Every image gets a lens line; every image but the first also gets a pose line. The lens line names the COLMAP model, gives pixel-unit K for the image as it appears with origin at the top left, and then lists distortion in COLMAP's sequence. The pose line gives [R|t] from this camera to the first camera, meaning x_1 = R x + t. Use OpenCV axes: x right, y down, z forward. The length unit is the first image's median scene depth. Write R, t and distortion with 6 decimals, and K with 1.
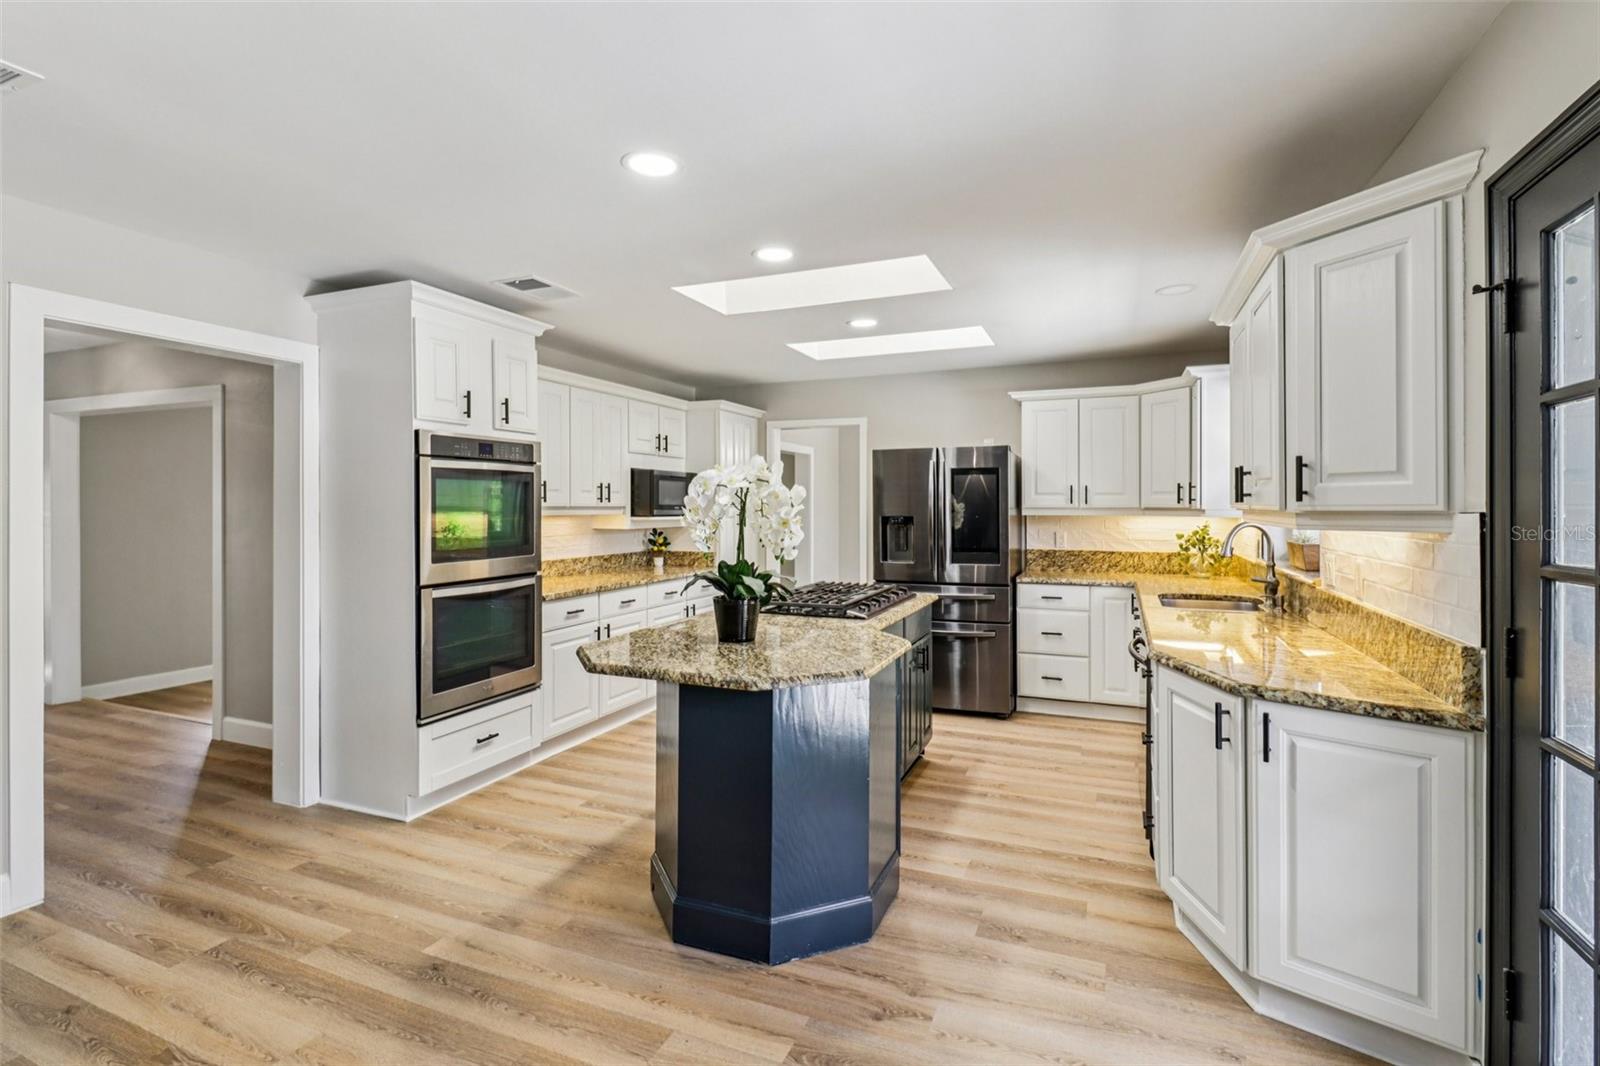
lens RADIAL K [[754.0, 0, 797.4], [0, 754.0, 511.0], [0, 0, 1]] dist [-0.000164, -0.002030]
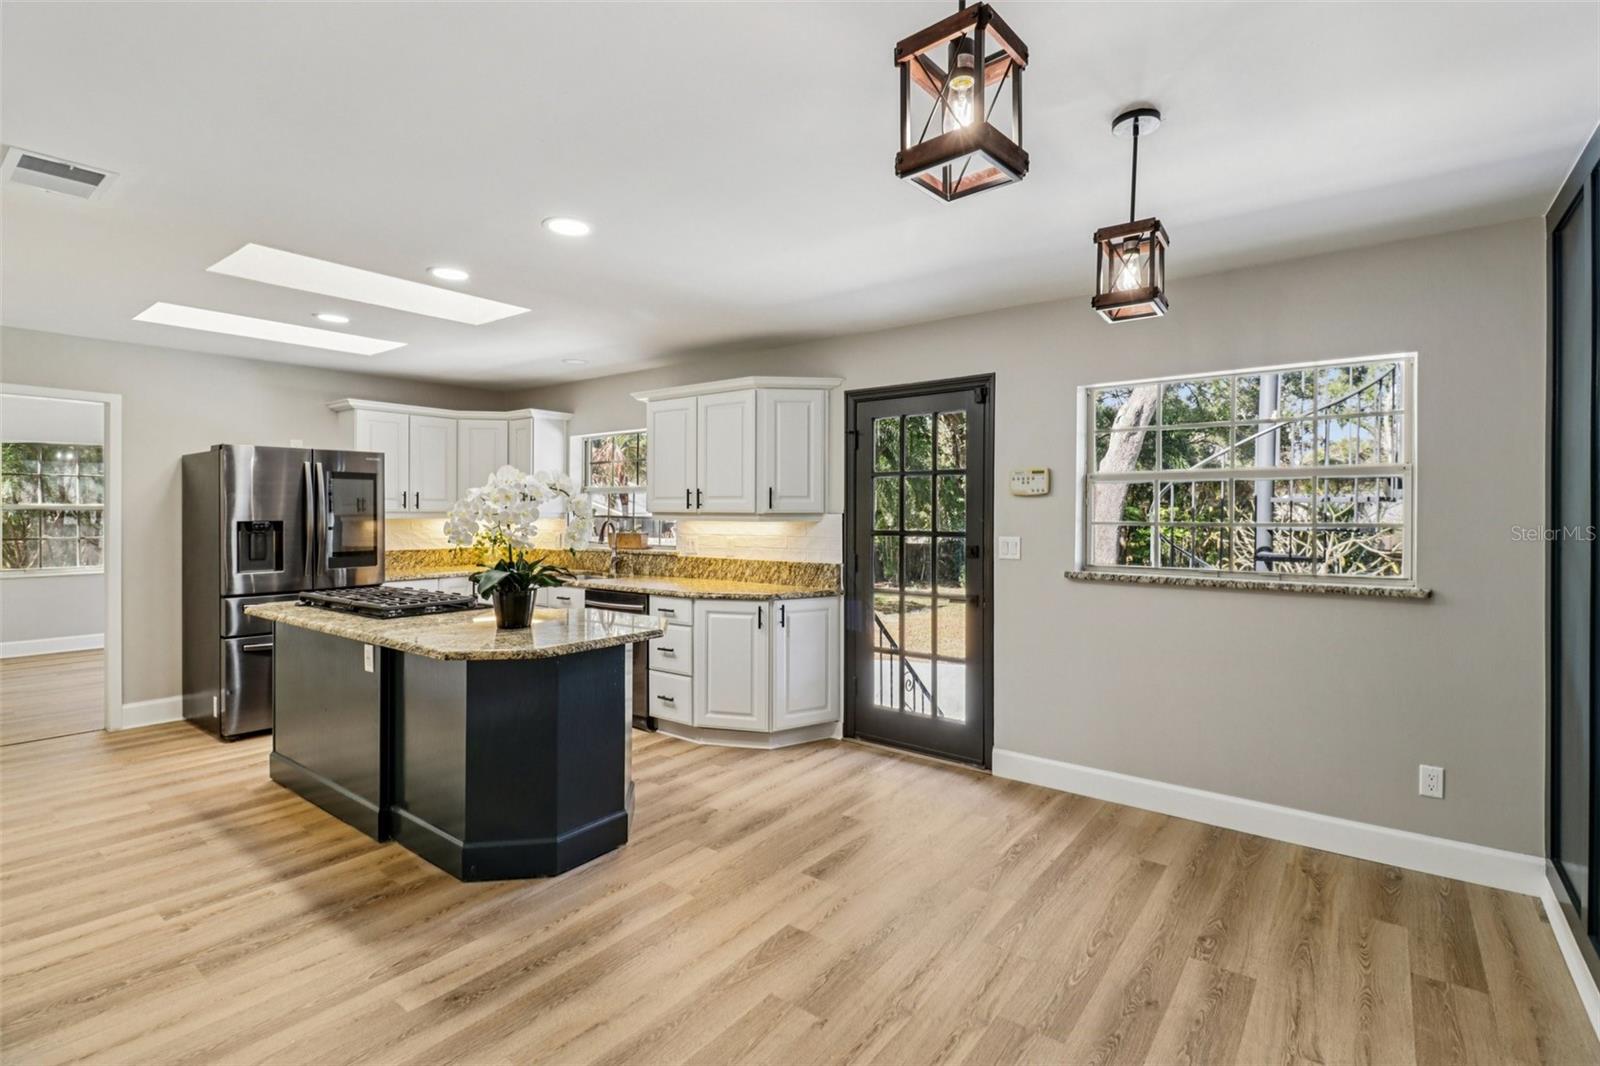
lens RADIAL K [[754.0, 0, 798.0], [0, 754.0, 520.2], [0, 0, 1]] dist [-0.000164, -0.002030]
pose [[0.256367, -0.010083, 0.966527, -1.170642], [0.004071, 0.999948, 0.009352, 0.000673], [-0.966571, 0.001538, 0.256395, 0.313303]]
